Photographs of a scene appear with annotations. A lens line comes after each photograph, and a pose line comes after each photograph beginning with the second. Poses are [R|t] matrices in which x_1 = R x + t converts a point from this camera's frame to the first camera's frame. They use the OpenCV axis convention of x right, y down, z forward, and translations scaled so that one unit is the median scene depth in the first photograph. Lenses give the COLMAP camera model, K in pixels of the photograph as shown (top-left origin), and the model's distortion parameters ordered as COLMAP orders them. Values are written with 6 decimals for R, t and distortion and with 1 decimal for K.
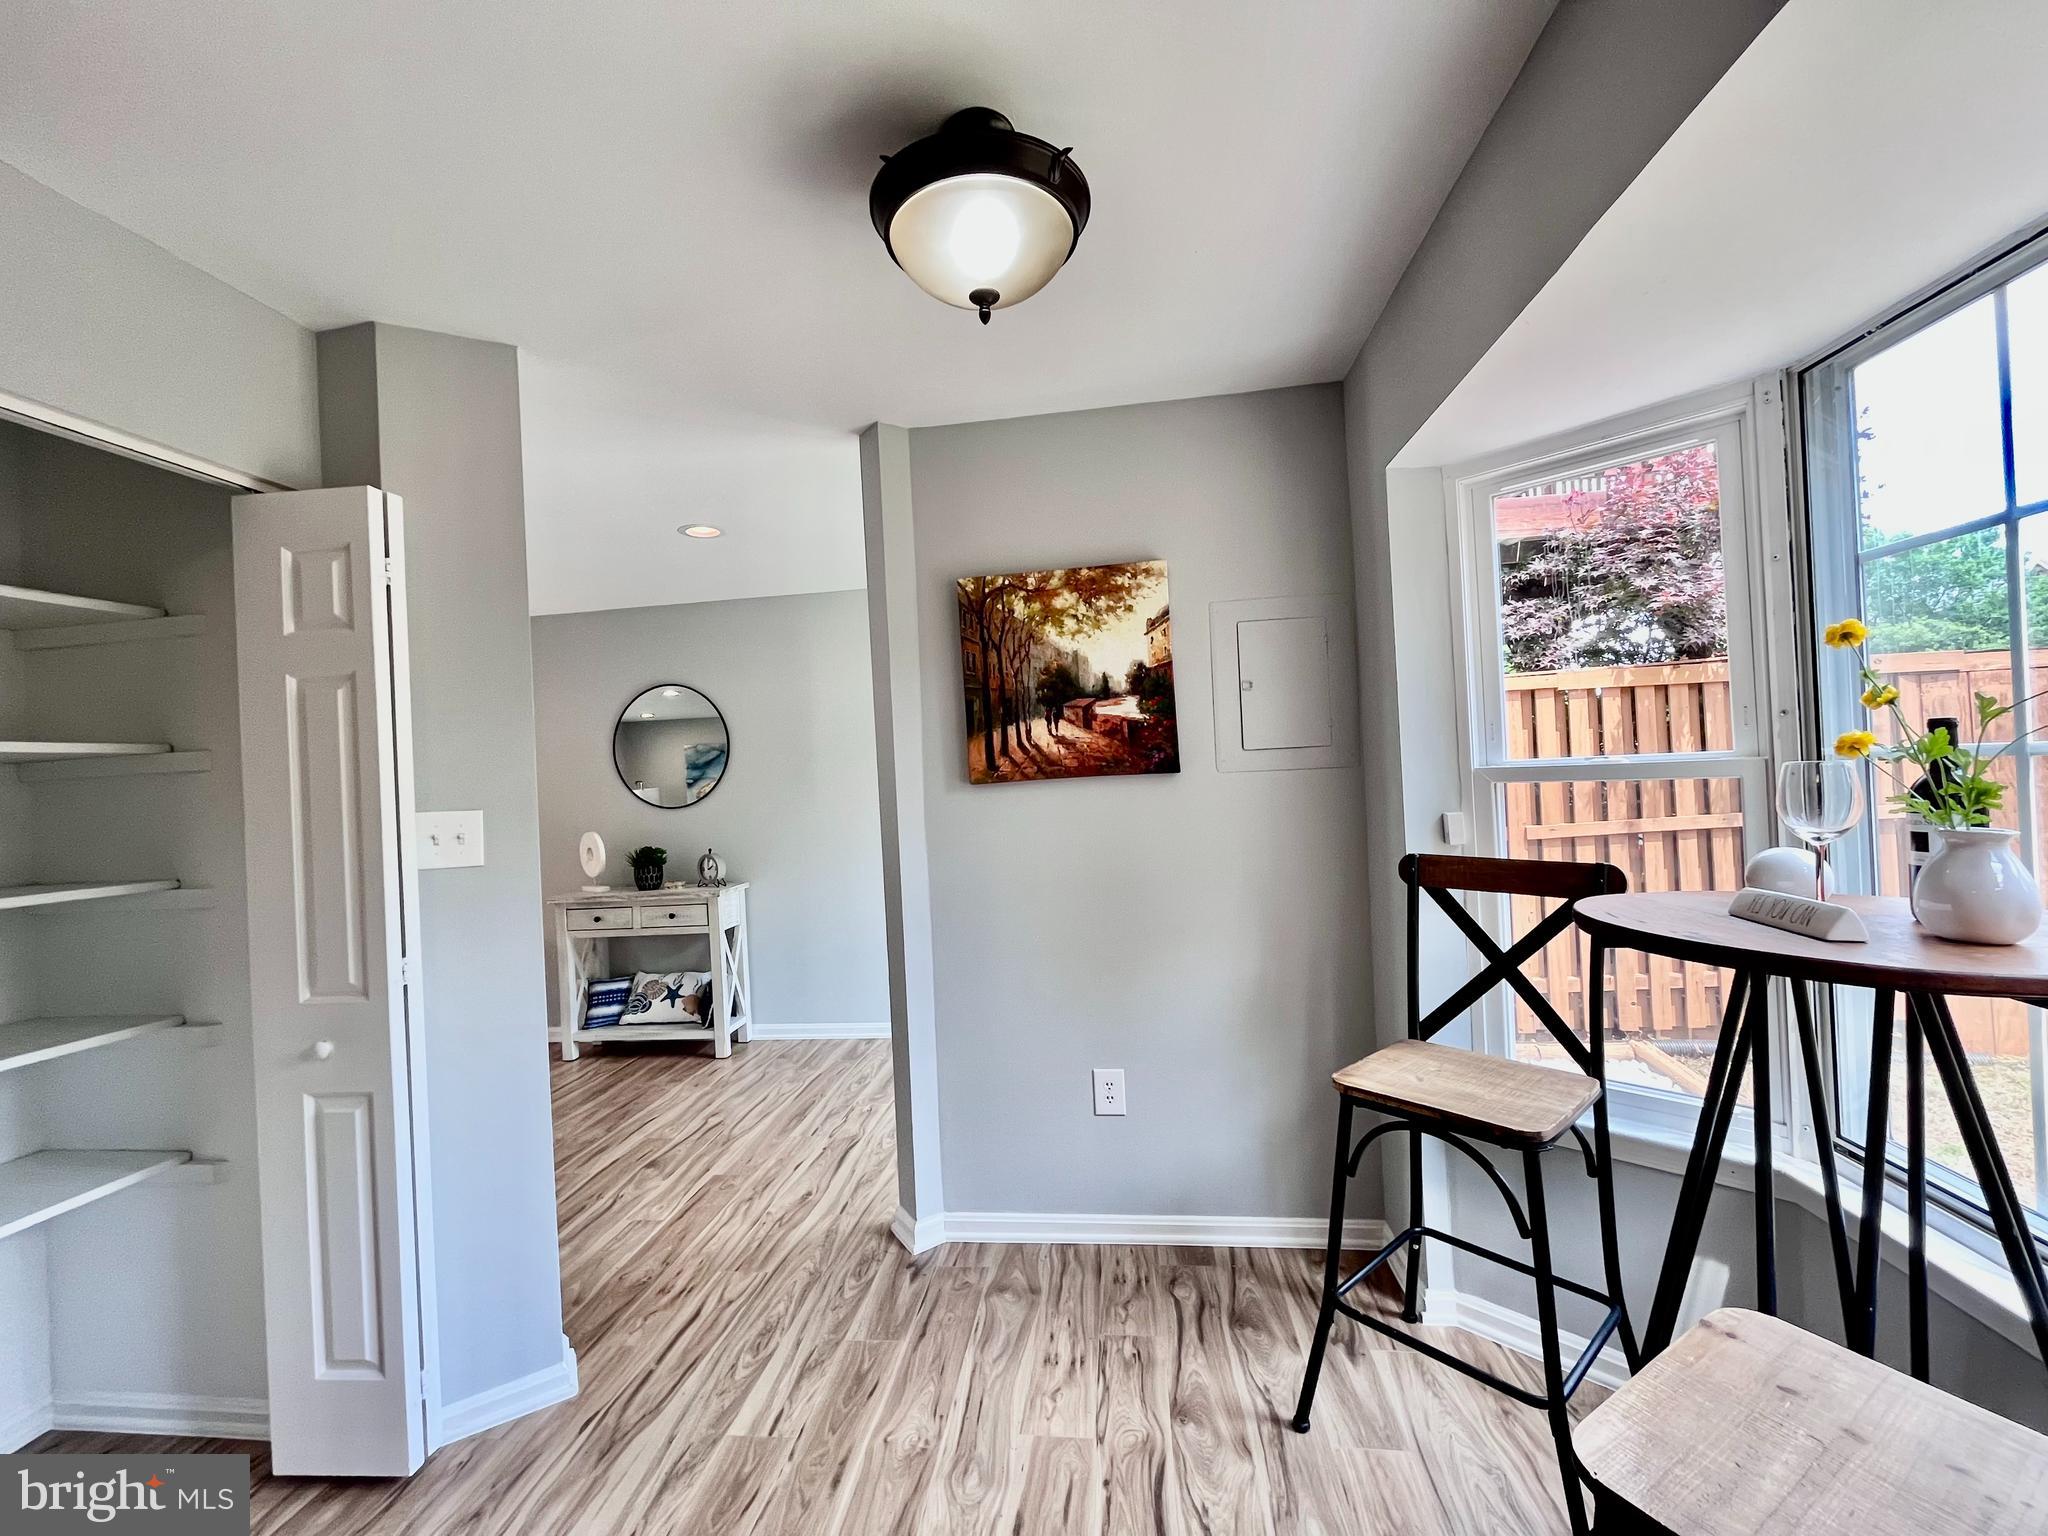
lens RADIAL K [[830.3, 0, 1021.5], [0, 830.3, 769.0], [0, 0, 1]] dist [-0.002478, -0.000808]
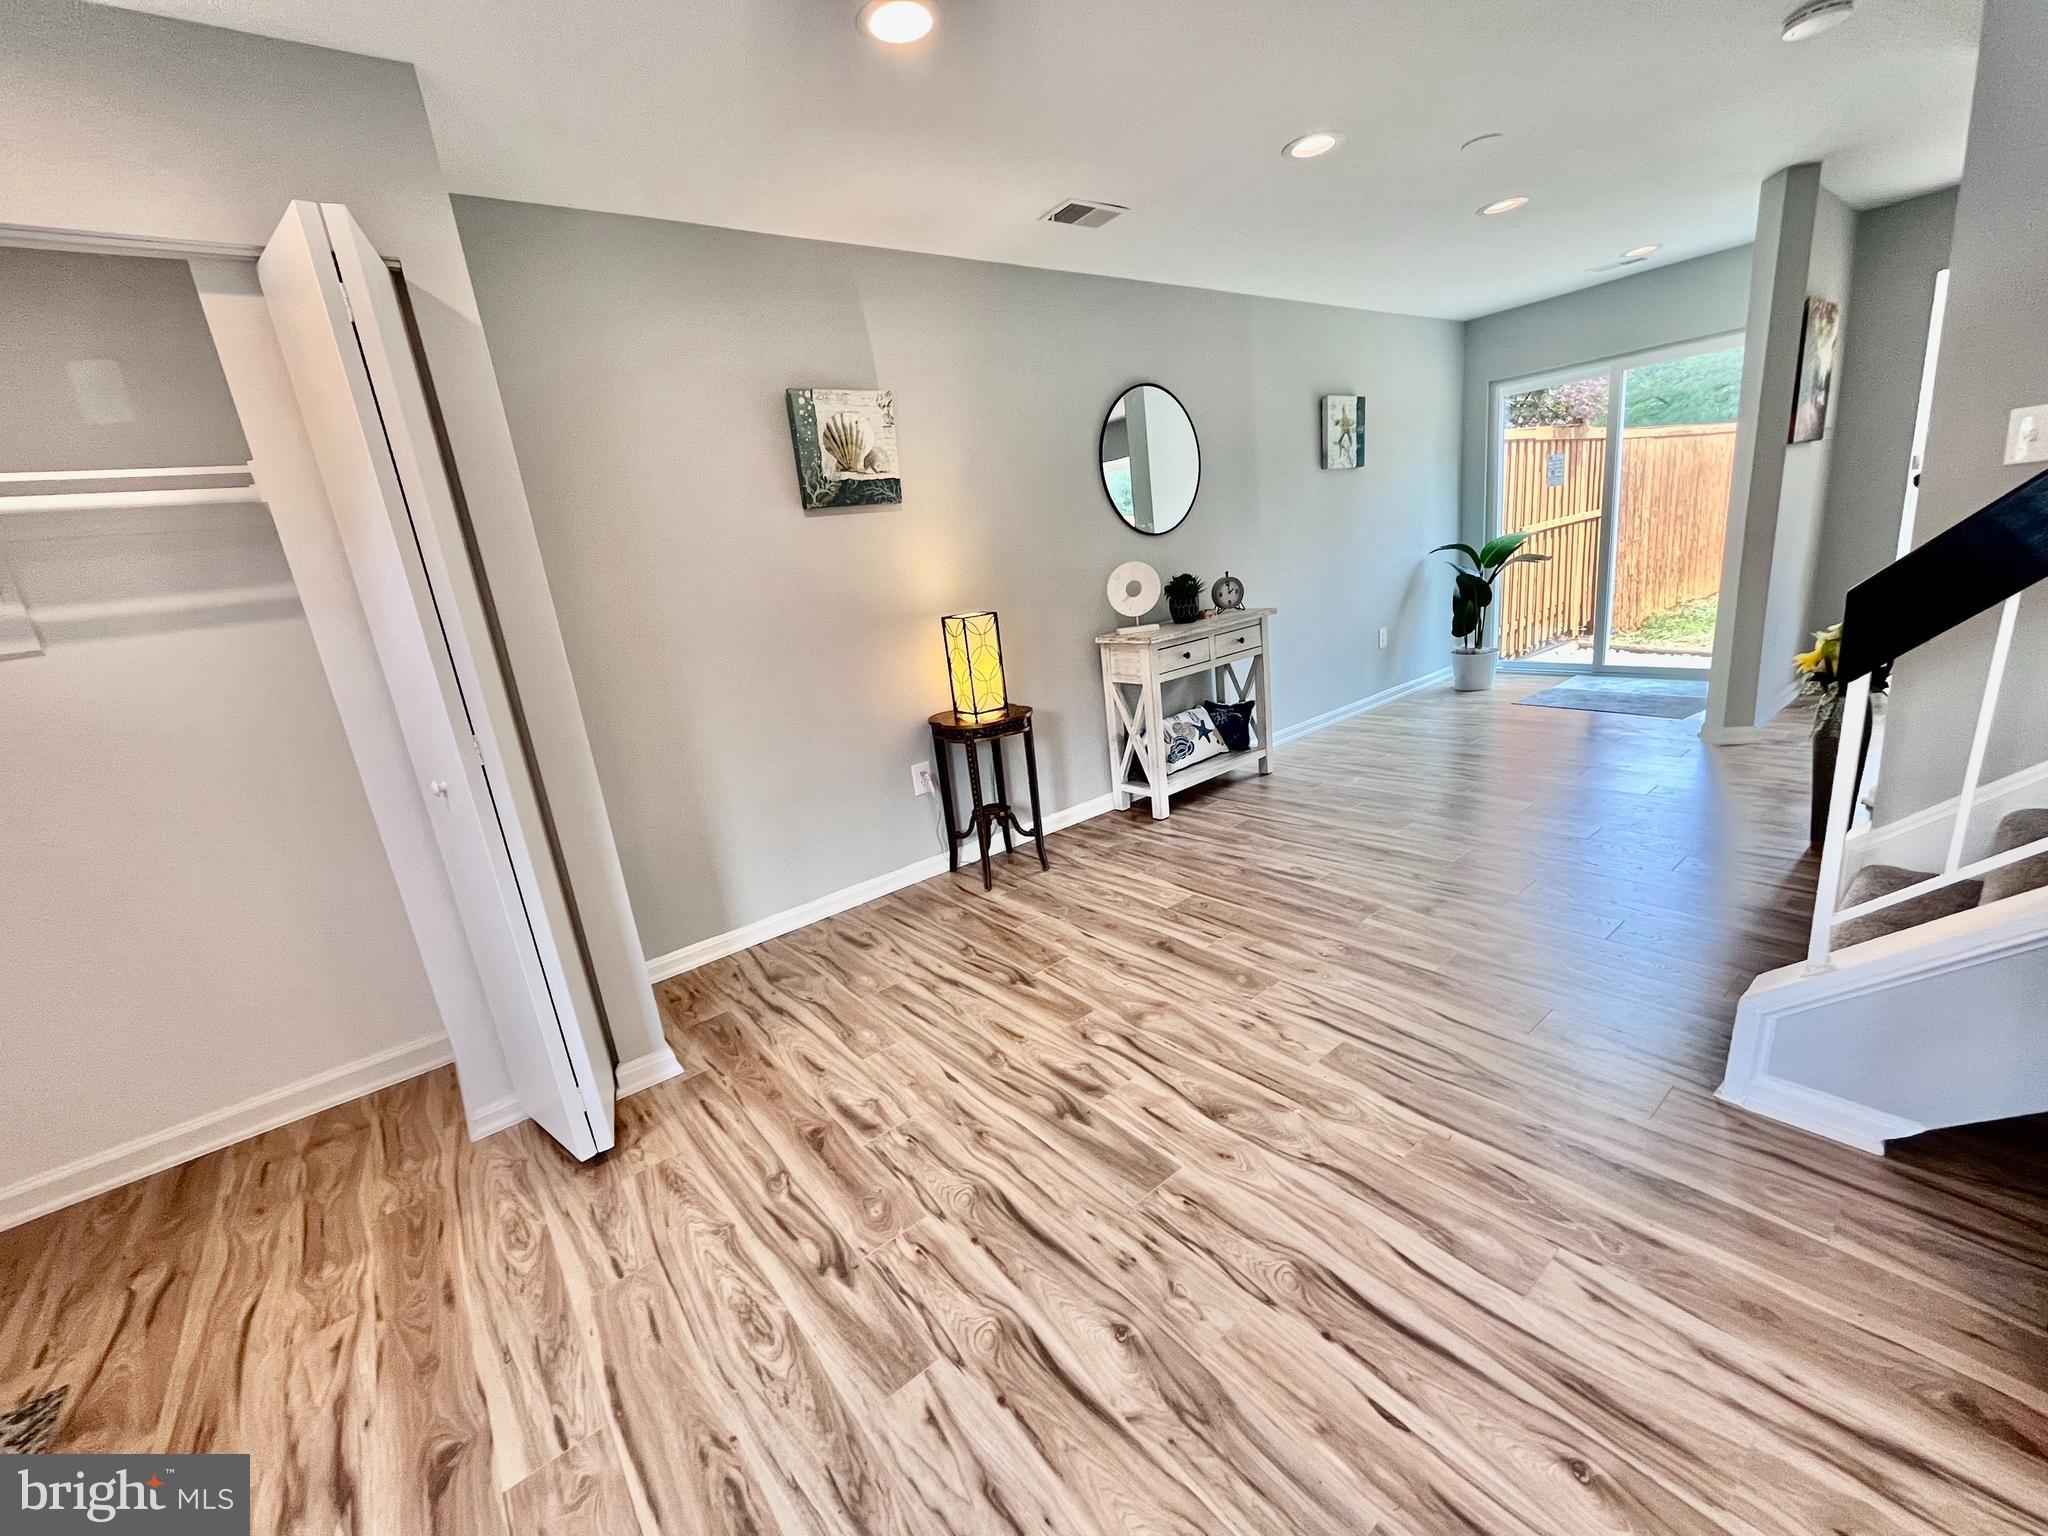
lens RADIAL K [[830.3, 0, 1021.5], [0, 830.3, 769.0], [0, 0, 1]] dist [-0.002478, -0.000808]
pose [[0.704713, -0.214773, 0.676205, -1.270672], [0.077308, 0.970651, 0.227727, 0.082676], [-0.705268, -0.108206, 0.700634, 0.487295]]
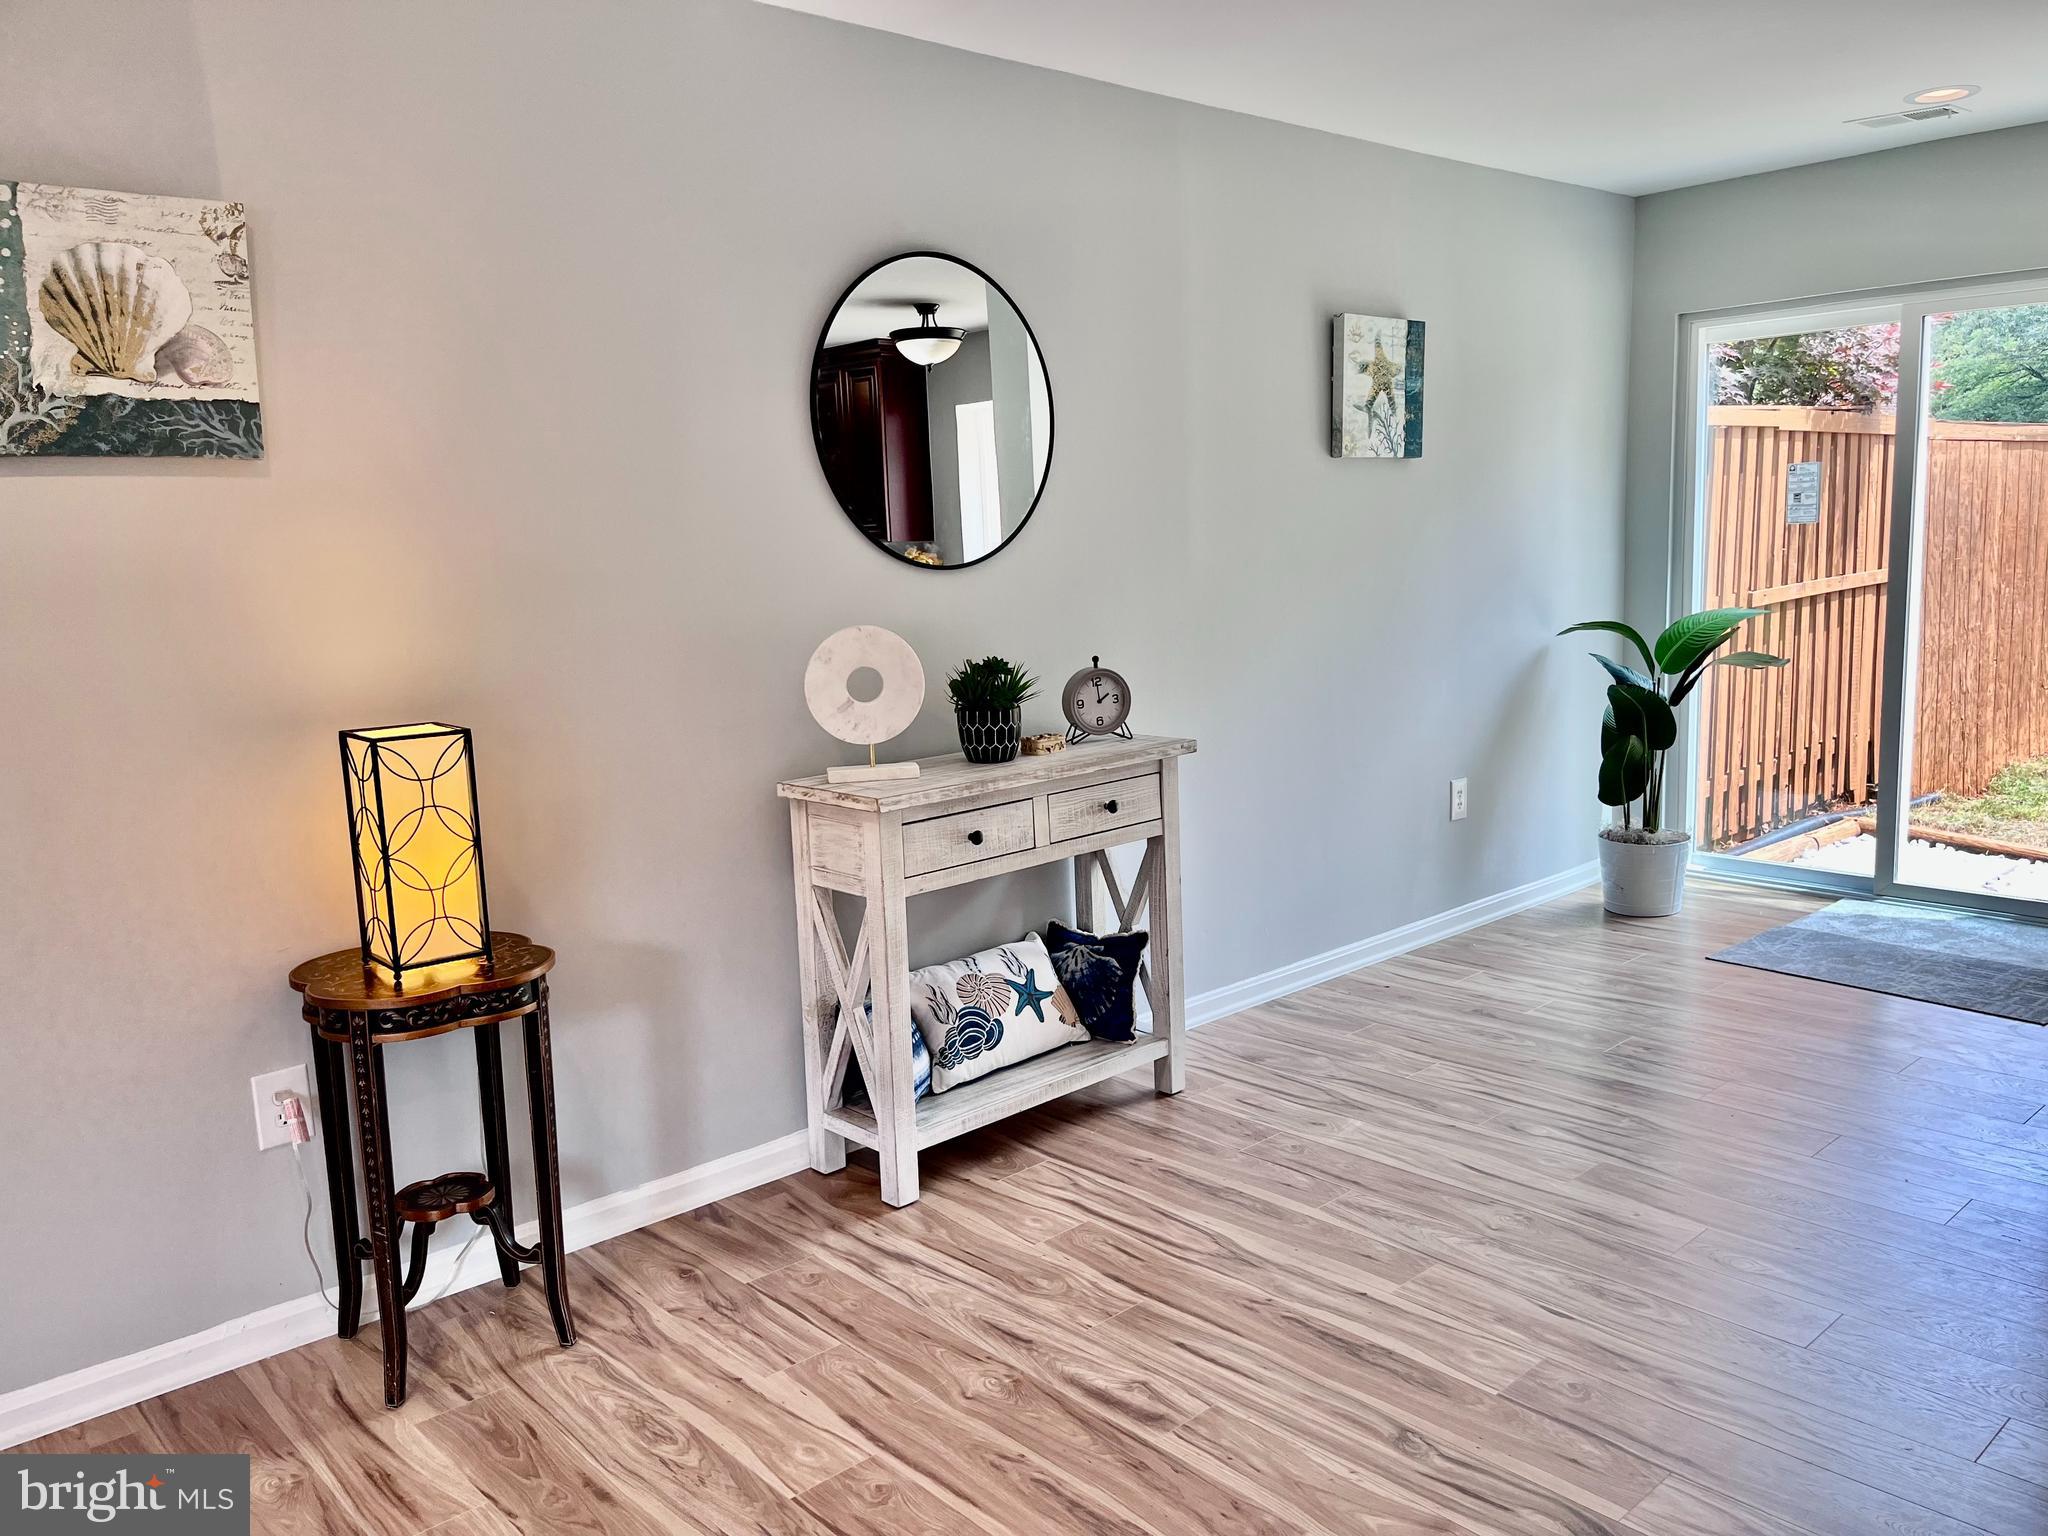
lens RADIAL K [[1552.8, 0, 1031.4], [0, 1552.8, 769.1], [0, 0, 1]] dist [0.080680, -0.117957]
pose [[0.654552, -0.089469, 0.750704, -1.060577], [0.000395, 0.993013, 0.118003, 0.059013], [-0.756017, -0.076942, 0.650014, 0.491836]]
